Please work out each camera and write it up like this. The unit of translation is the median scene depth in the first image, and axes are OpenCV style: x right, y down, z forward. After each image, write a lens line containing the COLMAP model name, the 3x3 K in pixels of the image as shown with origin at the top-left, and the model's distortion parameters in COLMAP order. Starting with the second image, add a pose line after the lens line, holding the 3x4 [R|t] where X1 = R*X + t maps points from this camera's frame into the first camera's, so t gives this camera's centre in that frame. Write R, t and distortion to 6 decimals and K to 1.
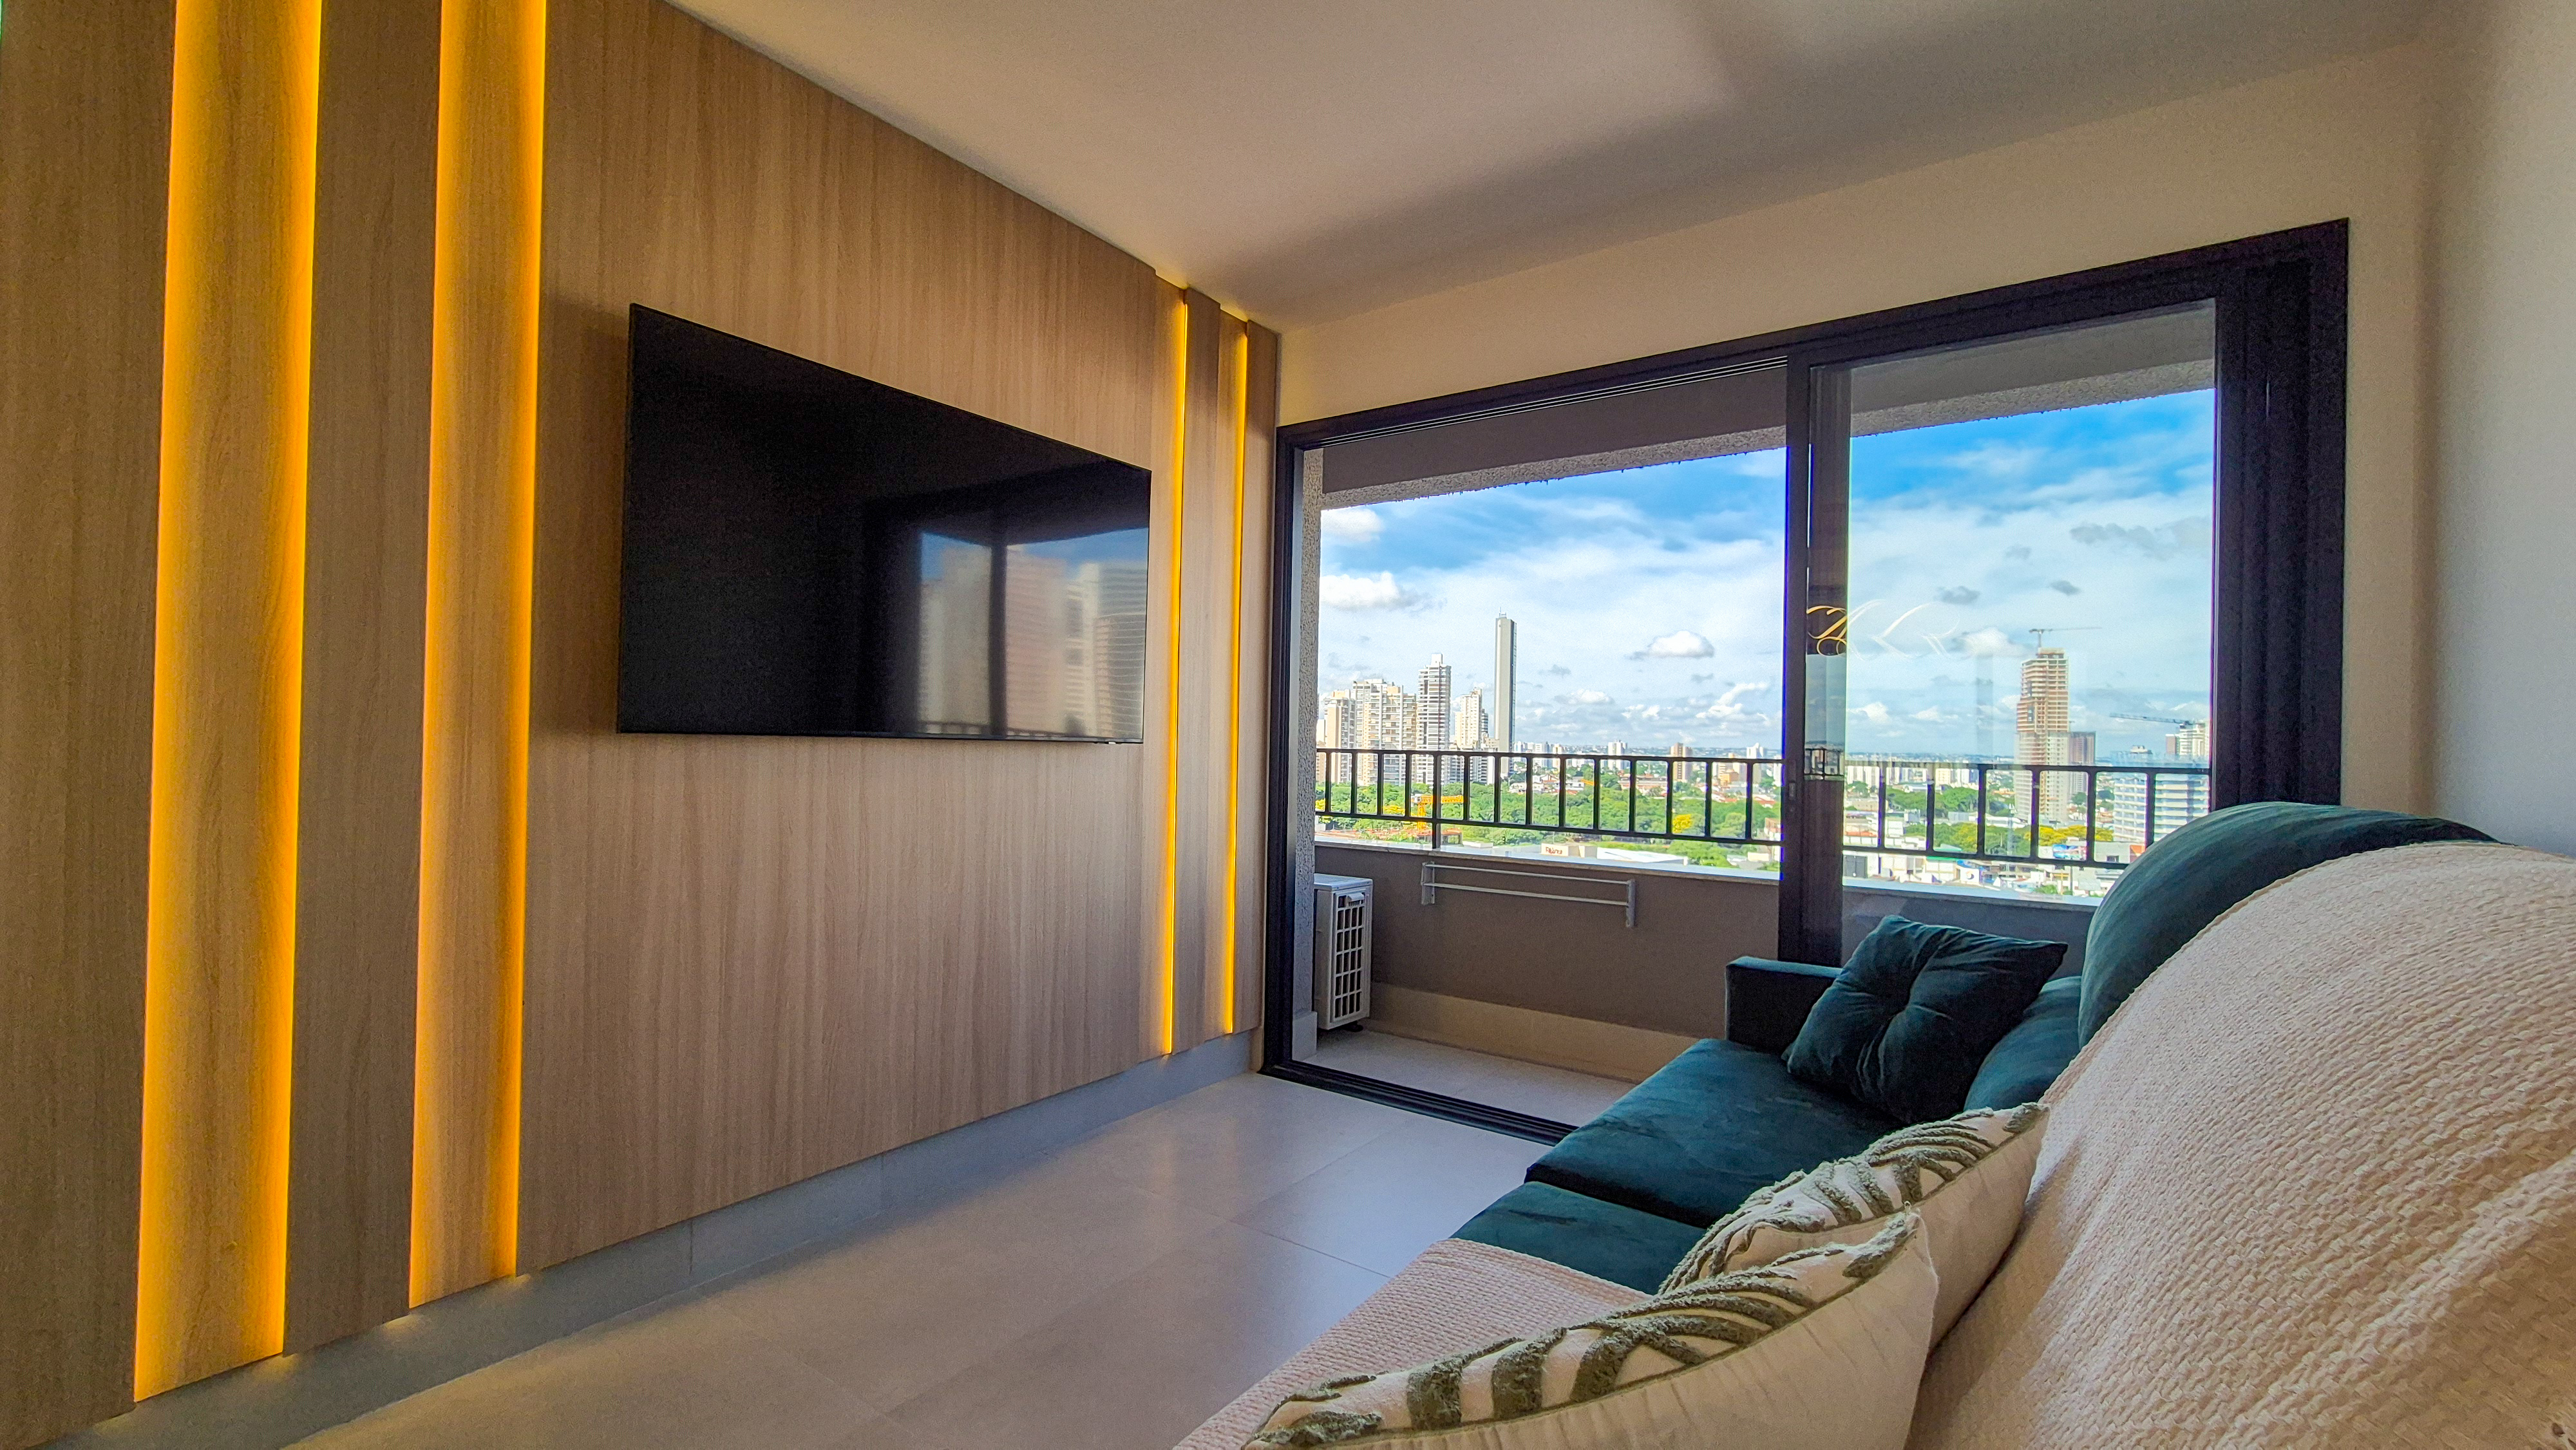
lens RADIAL K [[1085.7, 0, 1321.2], [0, 1085.7, 738.3], [0, 0, 1]] dist [-0.000883, 0.001388]
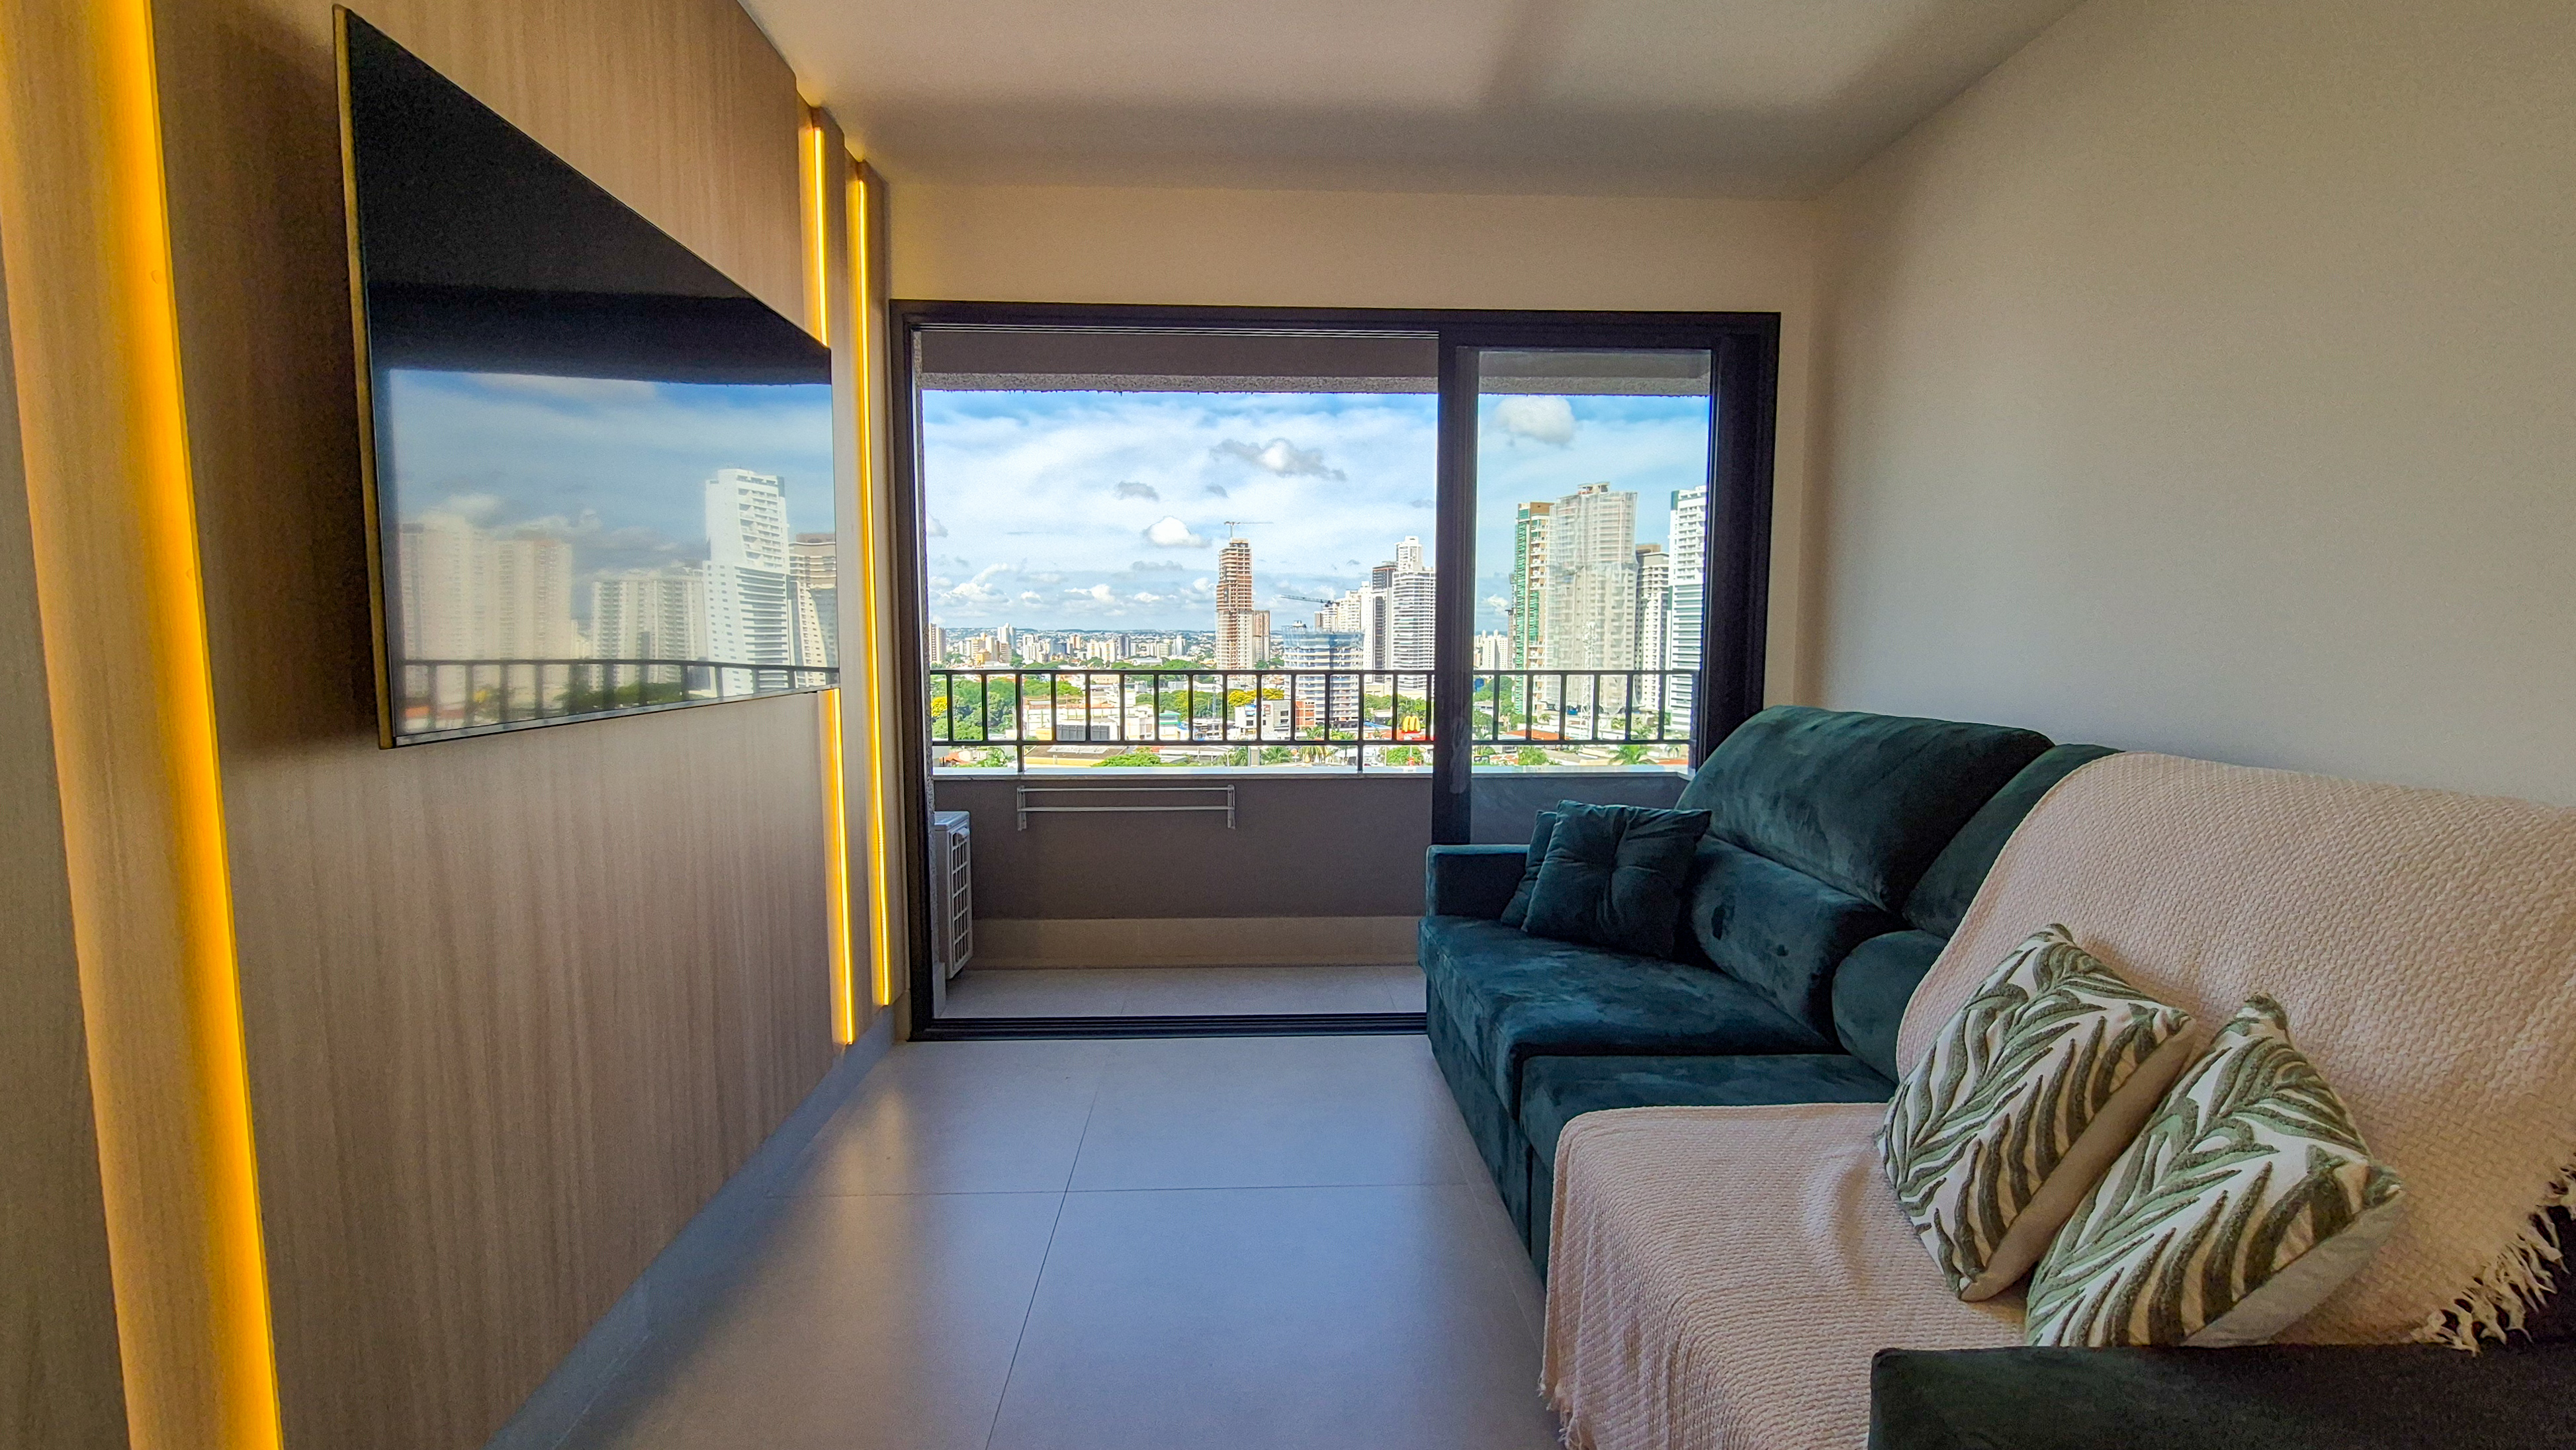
lens RADIAL K [[1085.6, 0, 1317.5], [0, 1085.6, 734.3], [0, 0, 1]] dist [-0.000883, 0.001388]
pose [[0.782340, -0.073751, 0.618470, -0.326308], [0.006984, 0.993941, 0.109691, -0.040100], [-0.622812, -0.081496, 0.778115, 0.109474]]
